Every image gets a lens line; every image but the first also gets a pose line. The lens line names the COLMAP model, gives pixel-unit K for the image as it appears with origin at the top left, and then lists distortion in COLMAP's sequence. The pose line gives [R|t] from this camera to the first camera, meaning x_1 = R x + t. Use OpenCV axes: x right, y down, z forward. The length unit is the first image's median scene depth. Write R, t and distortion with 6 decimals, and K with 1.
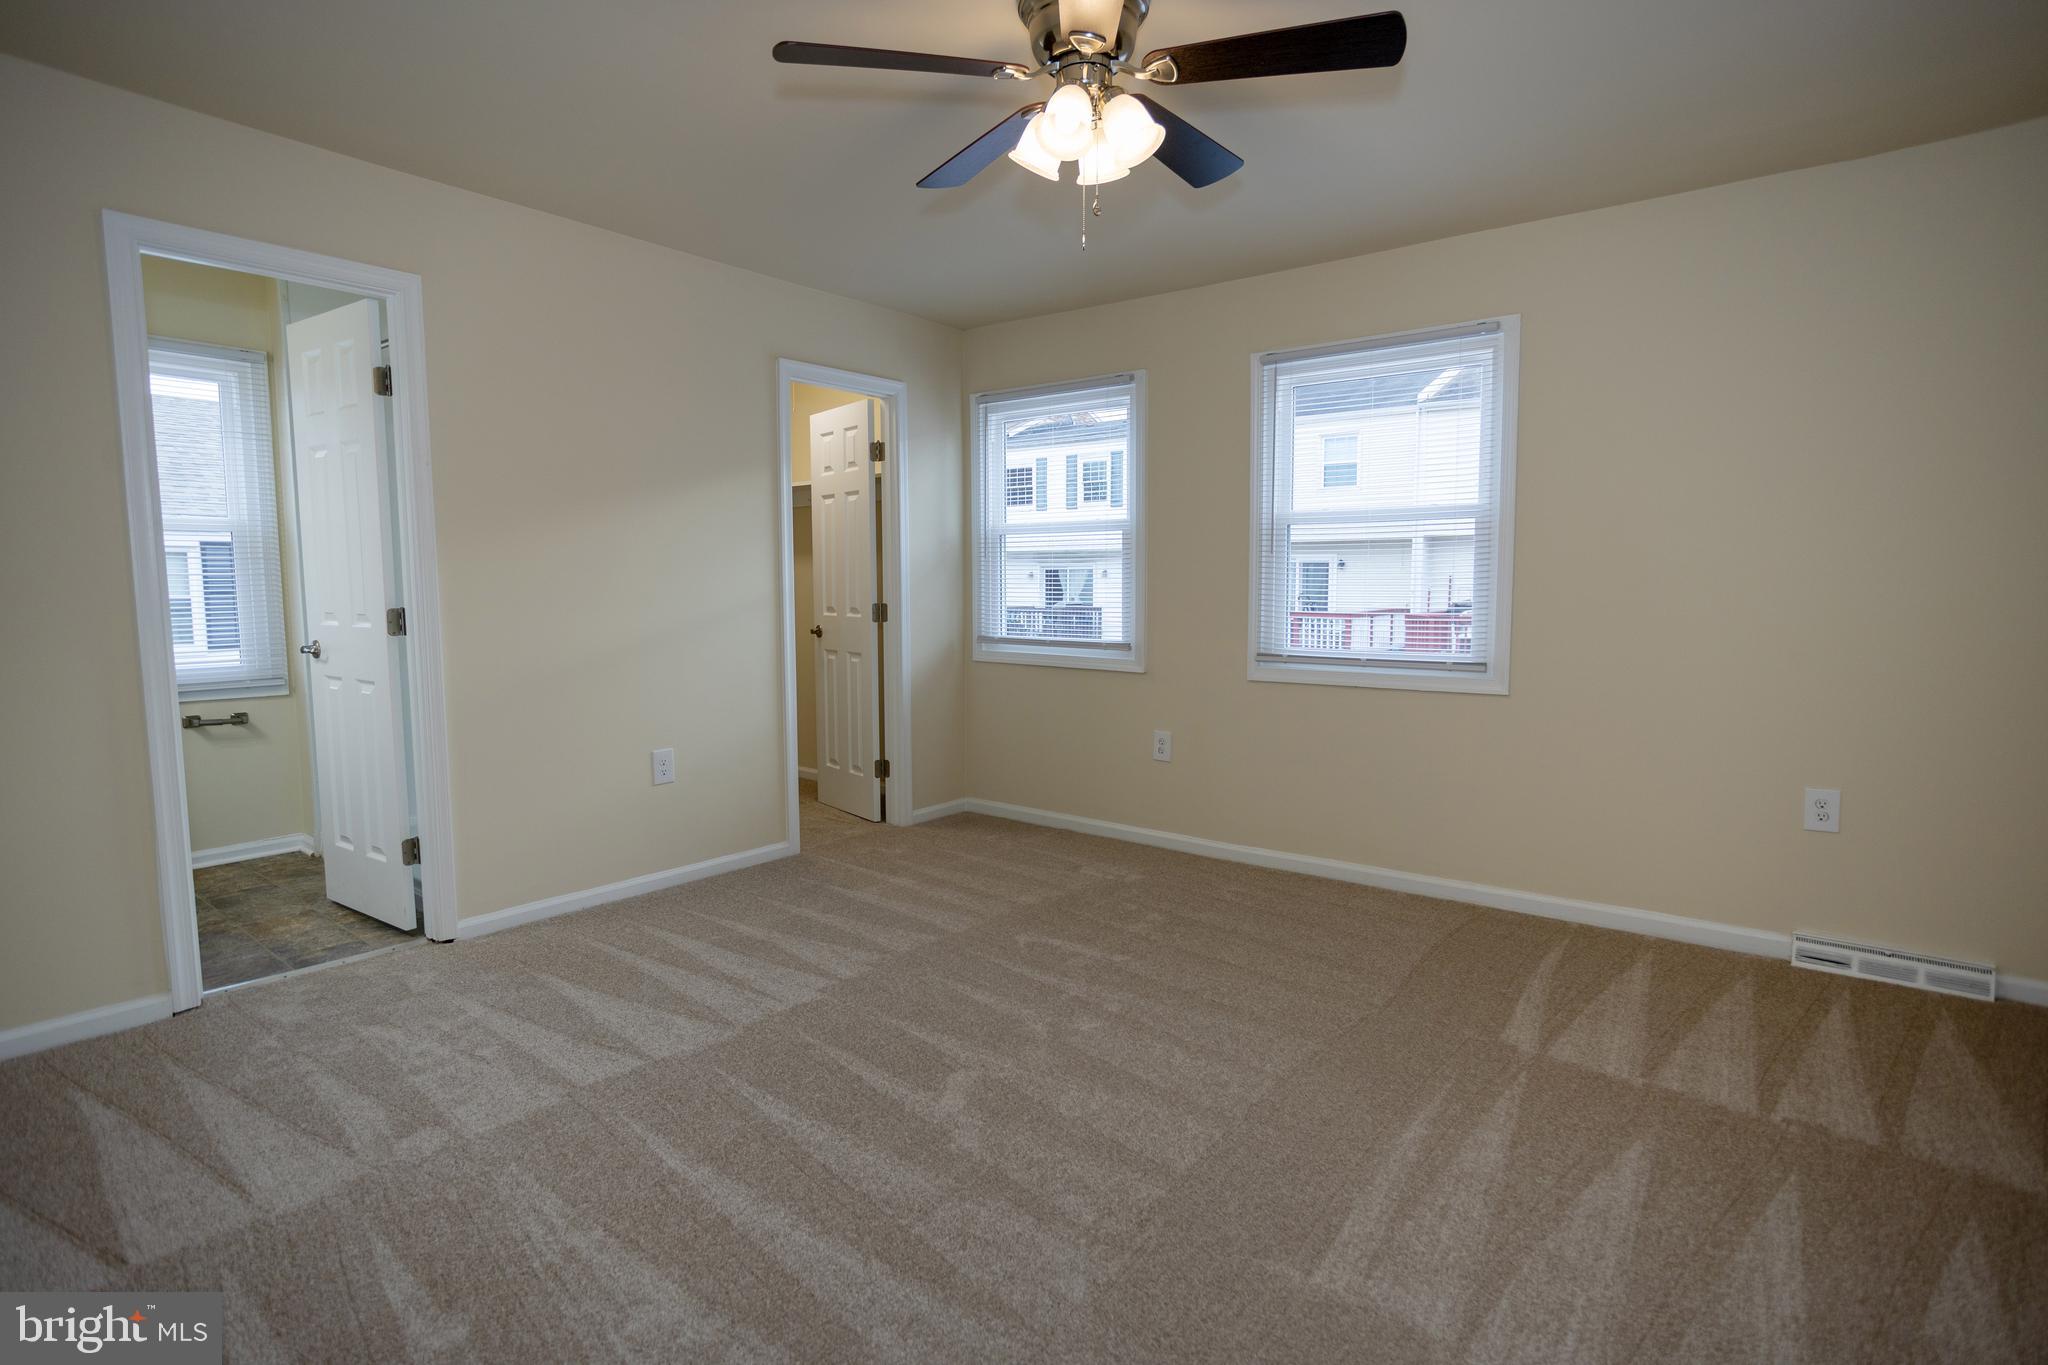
lens RADIAL K [[1034.4, 0, 1024.0], [0, 1034.4, 682.5], [0, 0, 1]] dist [-0.001898, 0.000640]
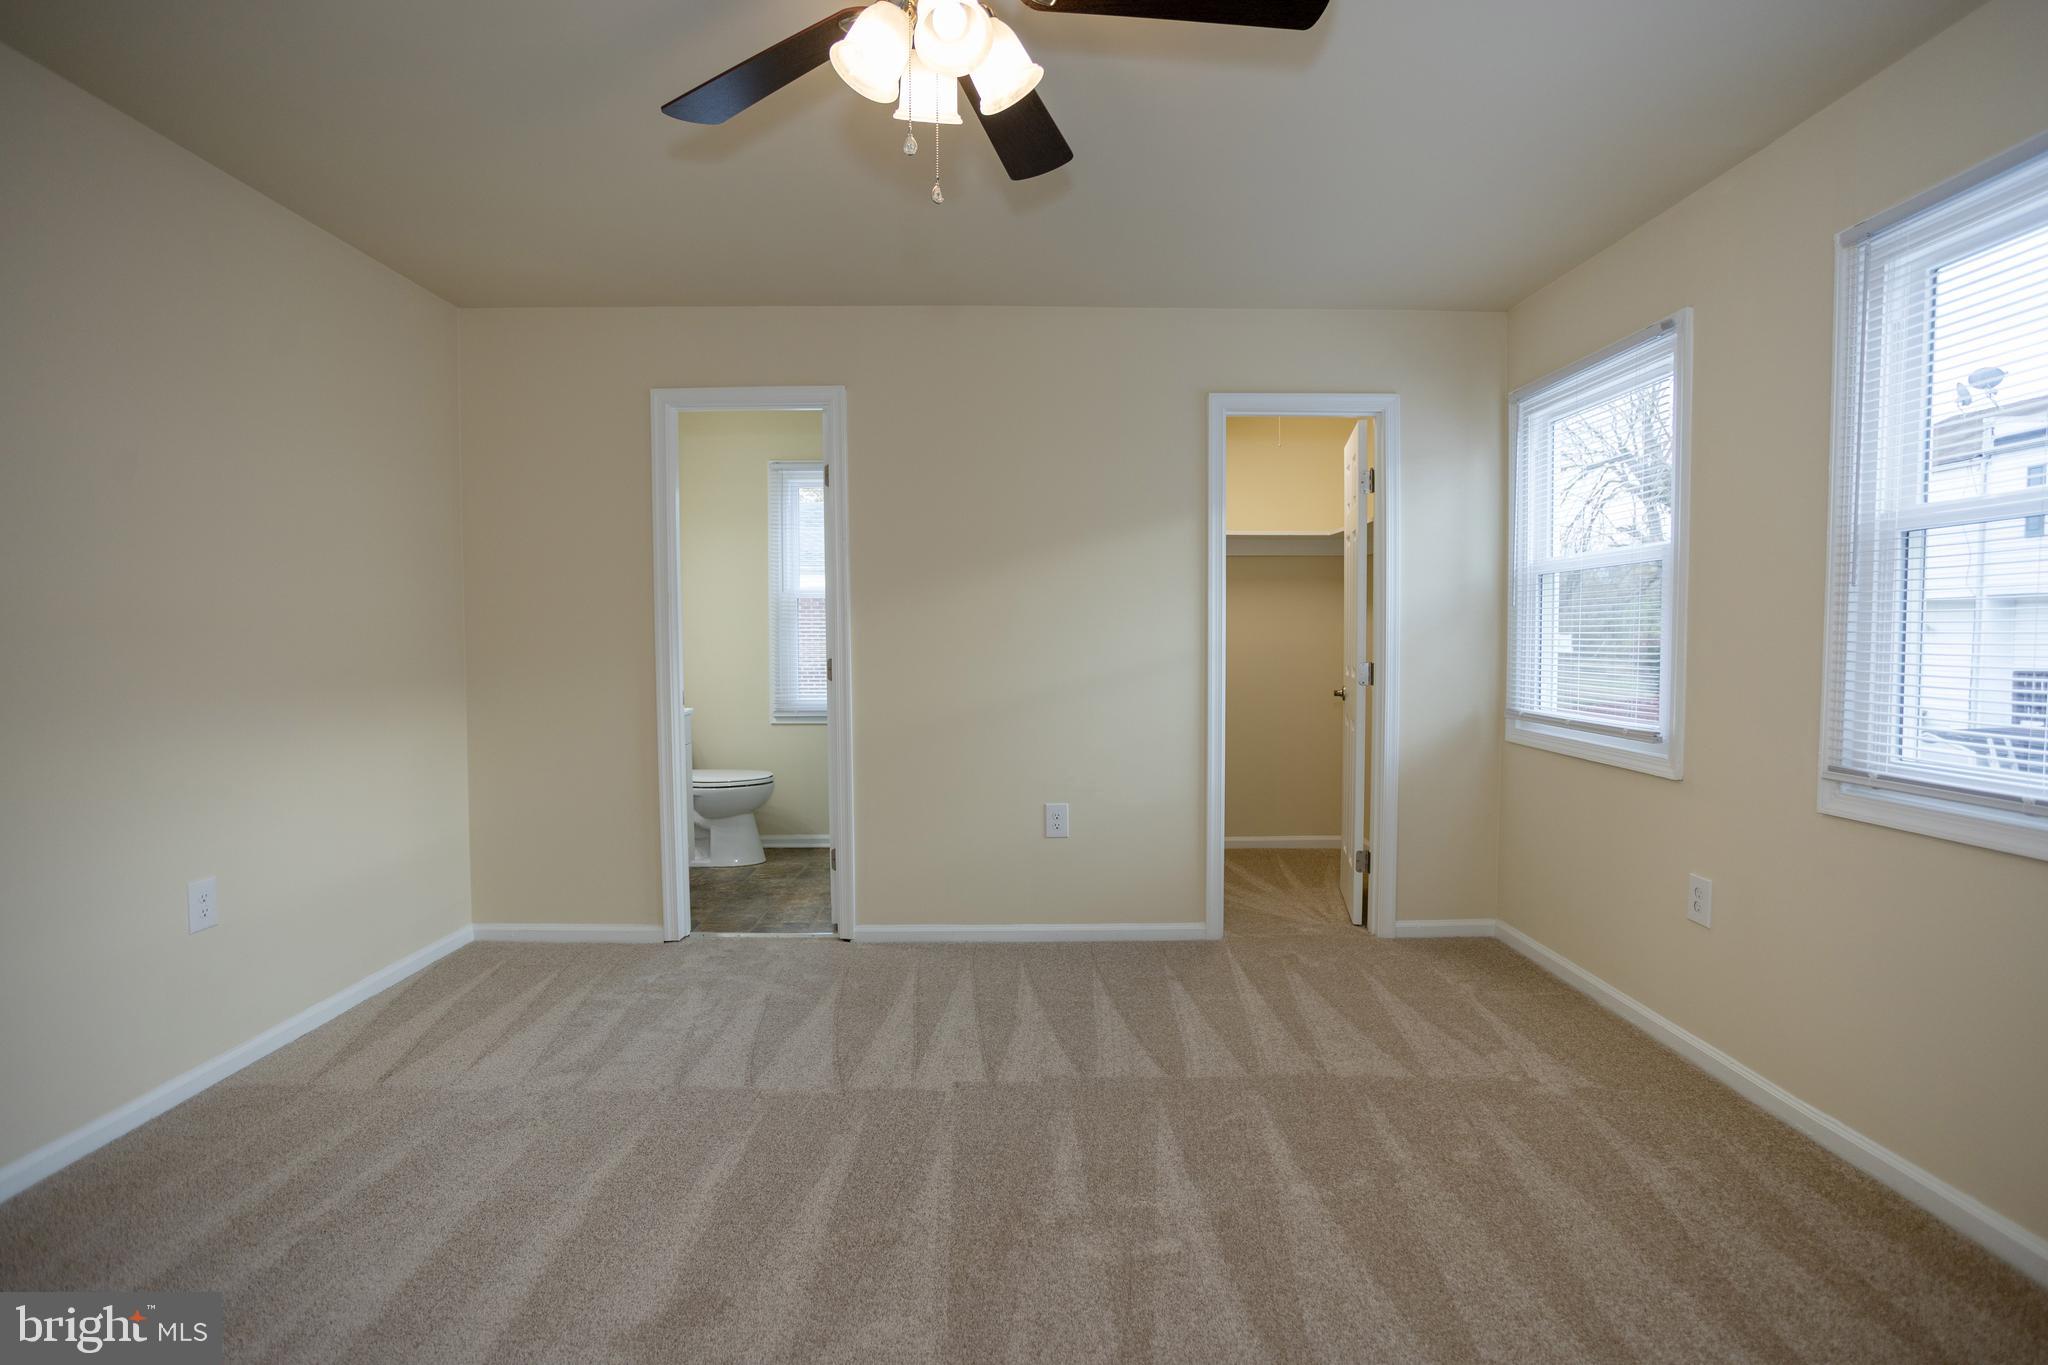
lens RADIAL K [[1013.8, 0, 1021.2], [0, 1013.8, 697.3], [0, 0, 1]] dist [-0.072233, 0.066446]
pose [[0.637586, 0.046459, -0.768977, 0.385236], [-0.073571, 0.997290, -0.000748, -0.035297], [0.766858, 0.057051, 0.639276, 0.346337]]
